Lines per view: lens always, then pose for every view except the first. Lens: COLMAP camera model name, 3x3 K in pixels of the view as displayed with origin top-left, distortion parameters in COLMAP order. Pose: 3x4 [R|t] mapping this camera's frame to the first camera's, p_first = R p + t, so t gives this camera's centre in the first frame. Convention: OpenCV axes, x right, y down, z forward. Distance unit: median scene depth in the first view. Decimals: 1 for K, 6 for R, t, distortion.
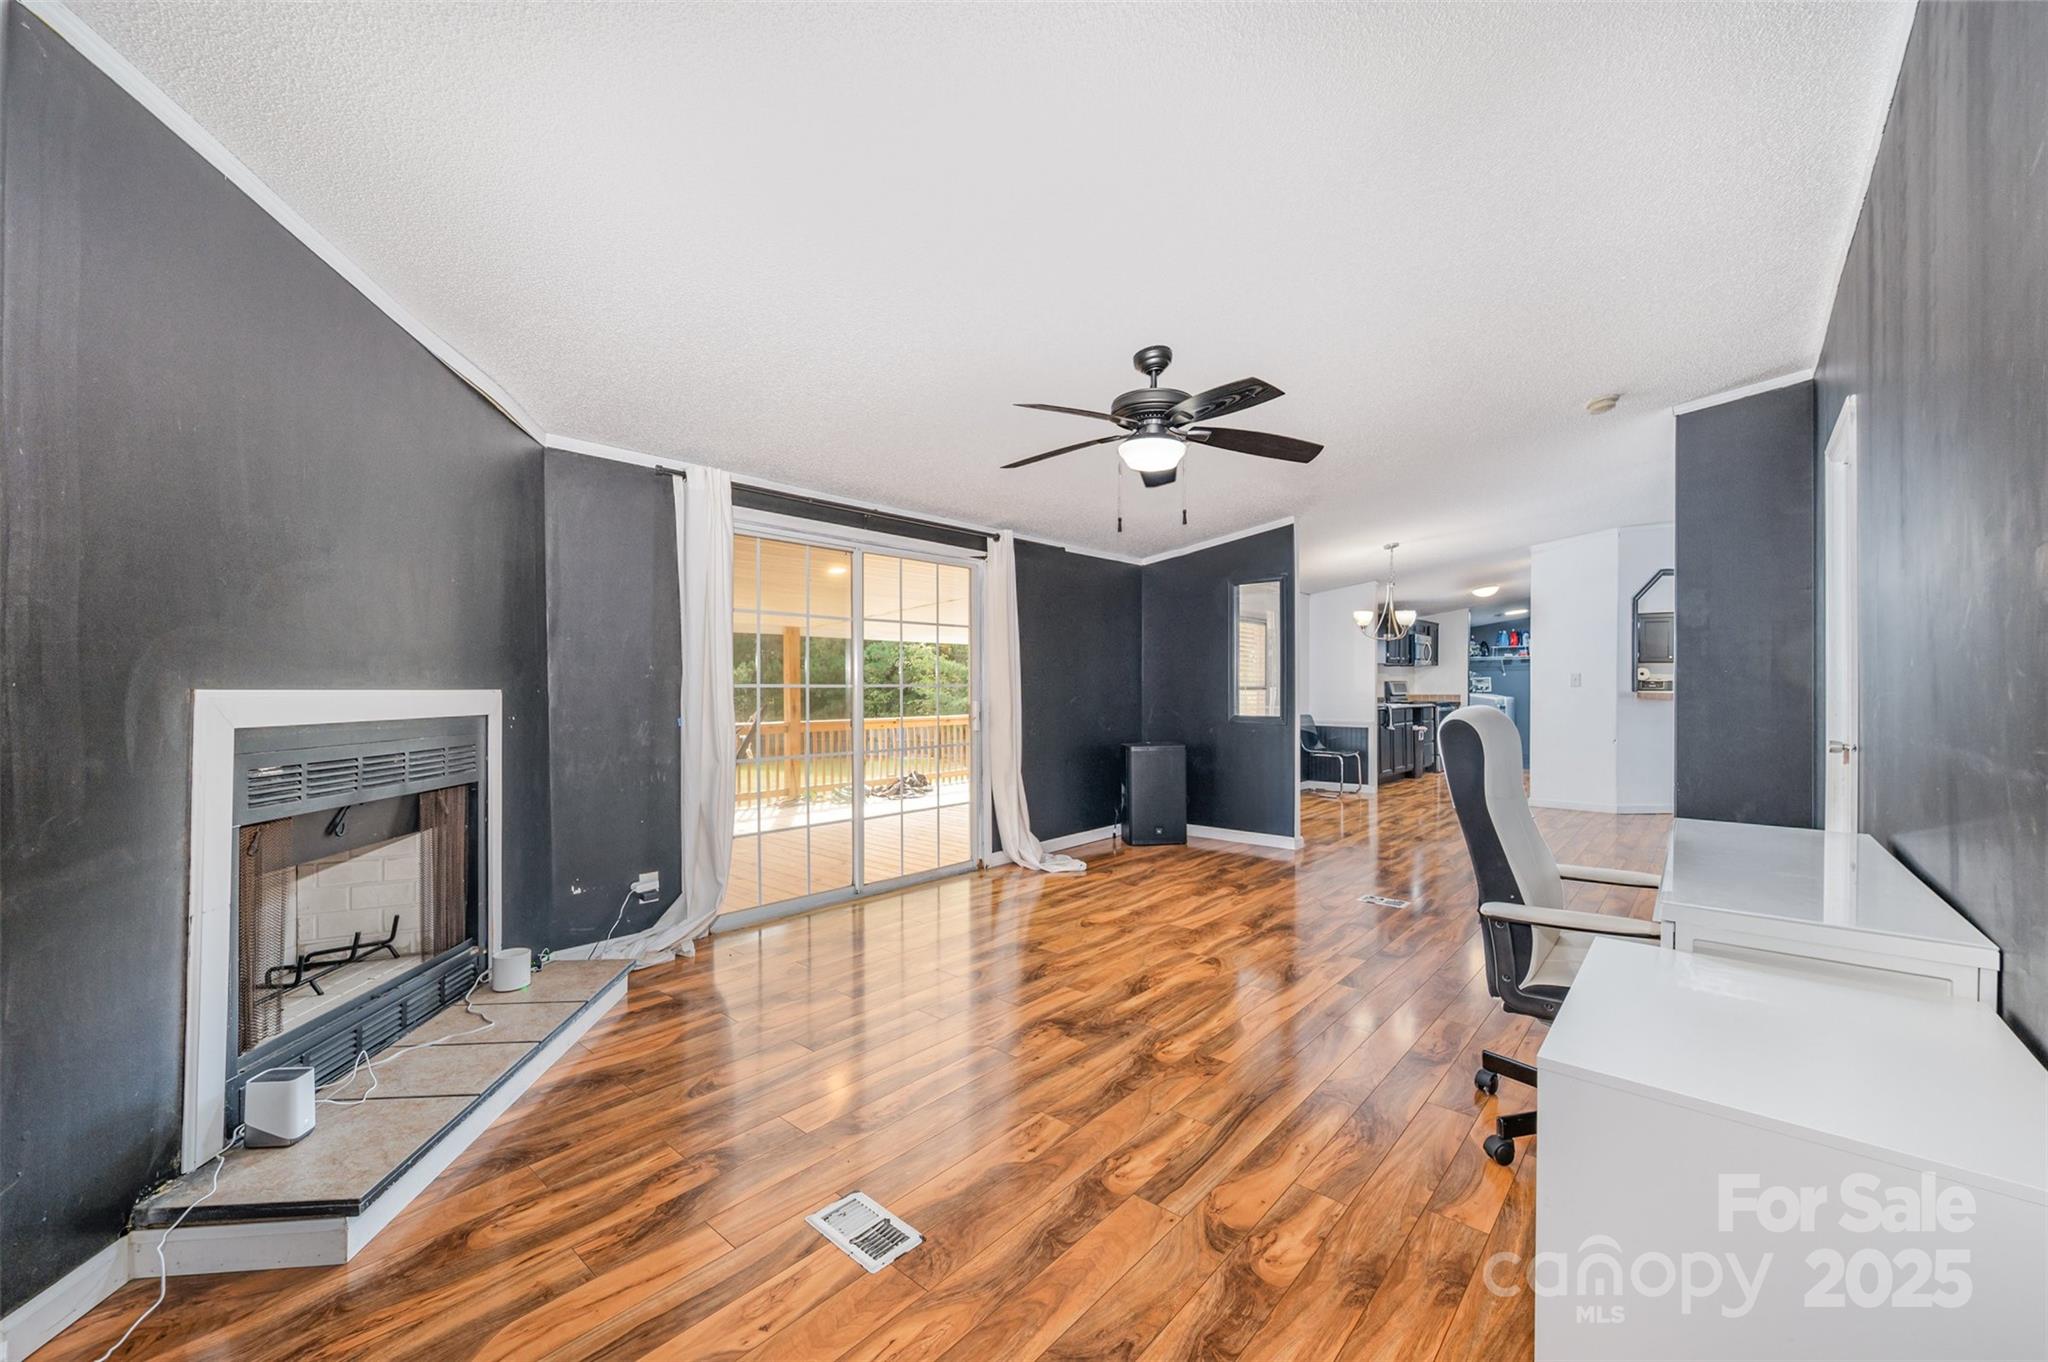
lens RADIAL K [[831.9, 0, 1018.3], [0, 831.9, 687.3], [0, 0, 1]] dist [0.002596, 0.000041]
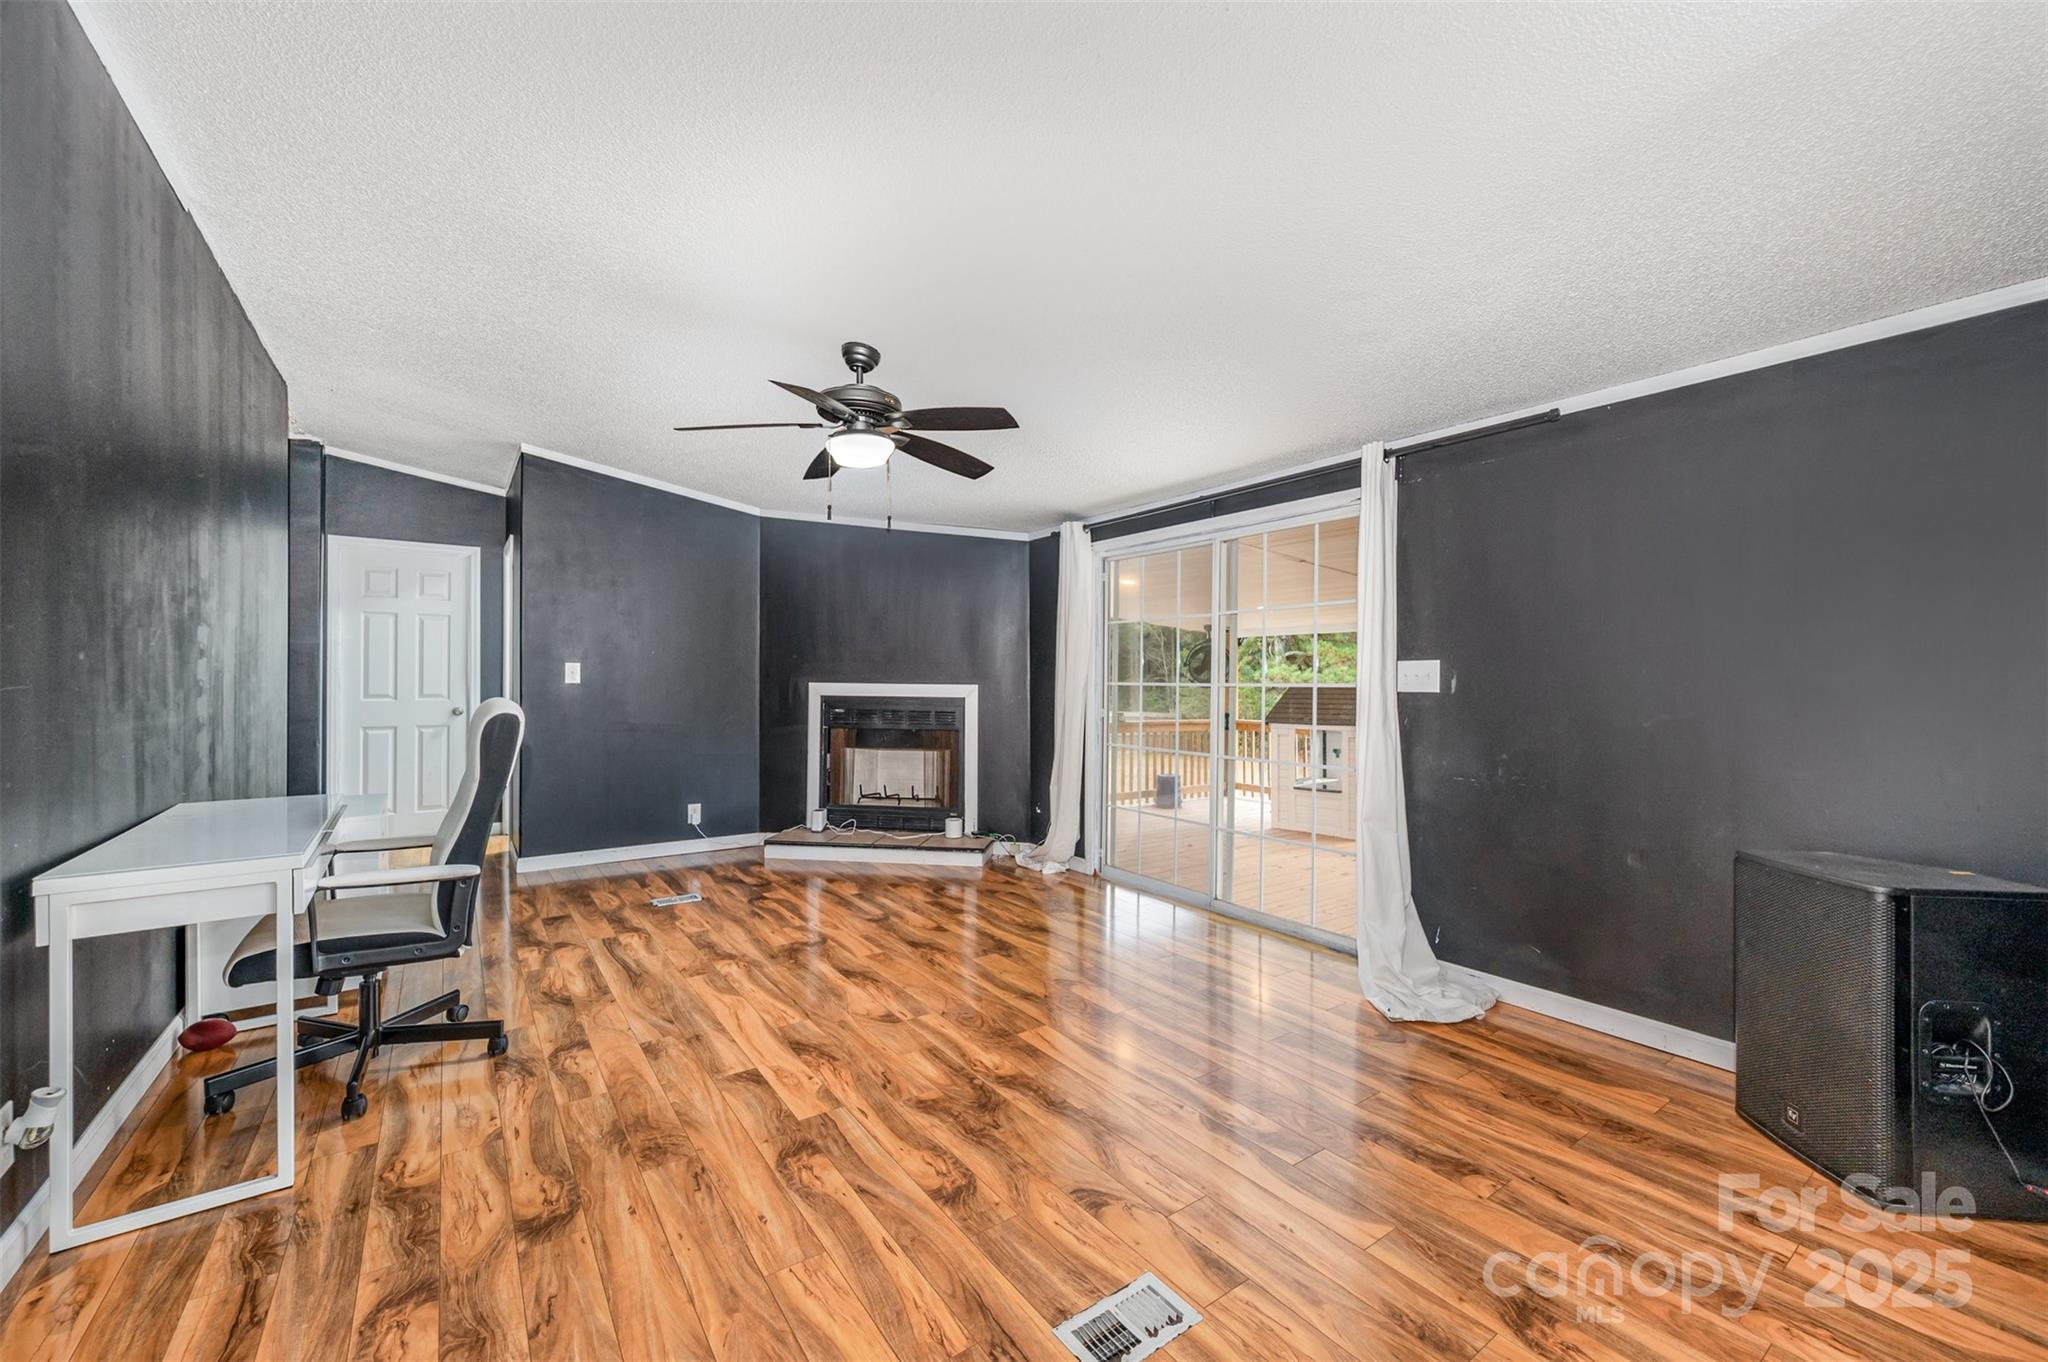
lens RADIAL K [[815.1, 0, 1024.0], [0, 815.1, 681.0], [0, 0, 1]] dist [-0.001456, -0.000219]
pose [[-0.242928, -0.002215, -0.970042, 0.896696], [-0.008698, 0.999962, -0.000105, -0.004469], [0.970005, 0.008412, -0.242938, 1.207551]]
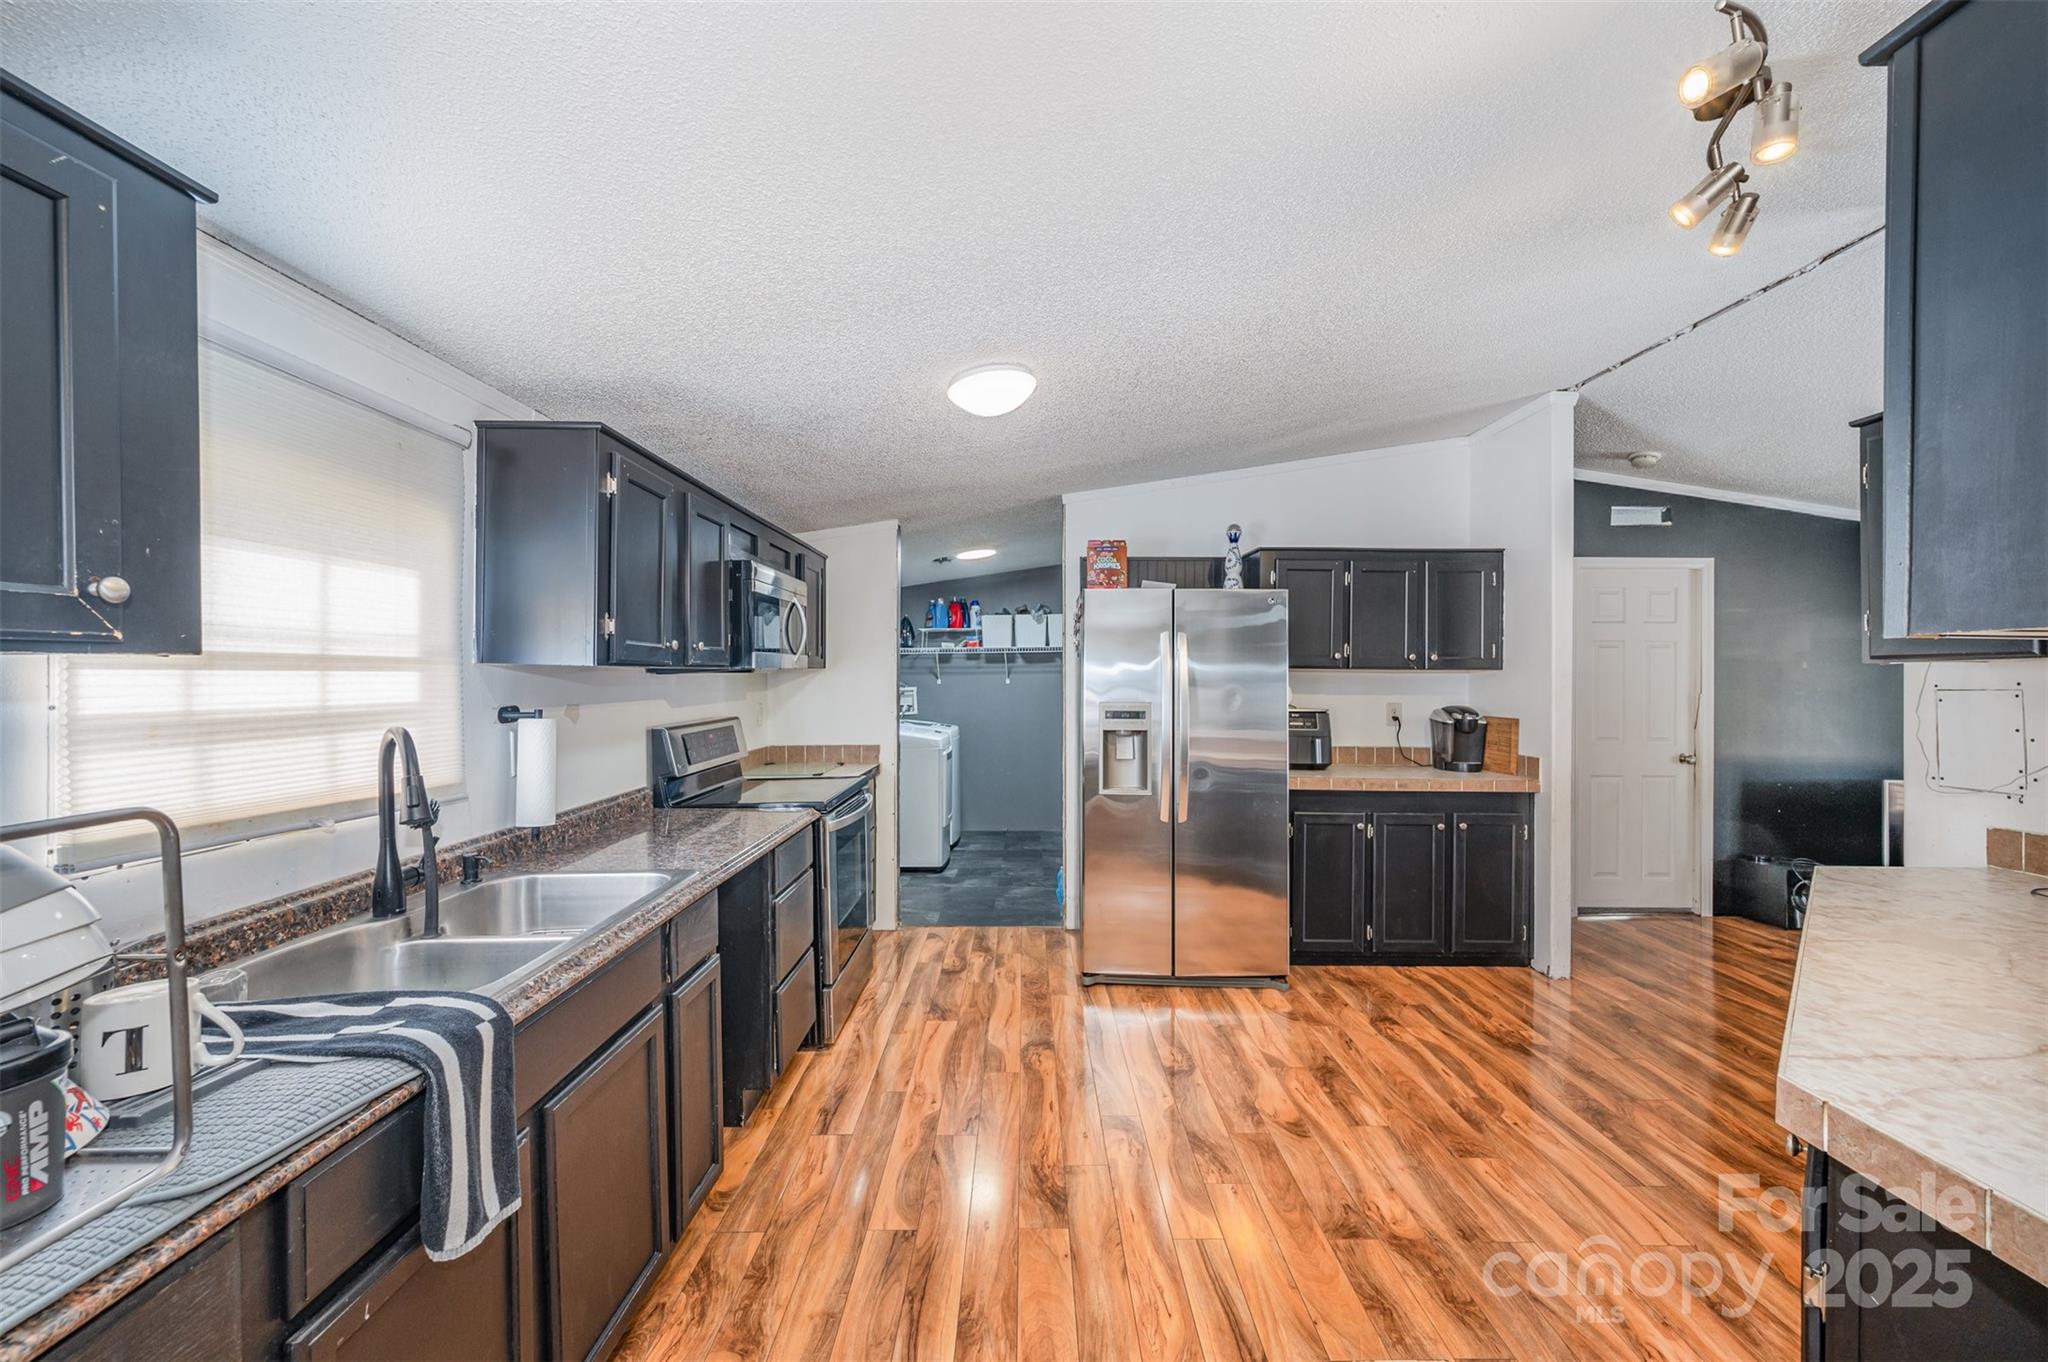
lens RADIAL K [[810.4, 0, 1028.1], [0, 810.4, 675.8], [0, 0, 1]] dist [0.000540, -0.000034]
pose [[0.756157, -0.002916, 0.654383, 1.050512], [0.002569, 0.999996, 0.001487, -0.071640], [-0.654385, 0.000556, 0.756162, 2.087197]]
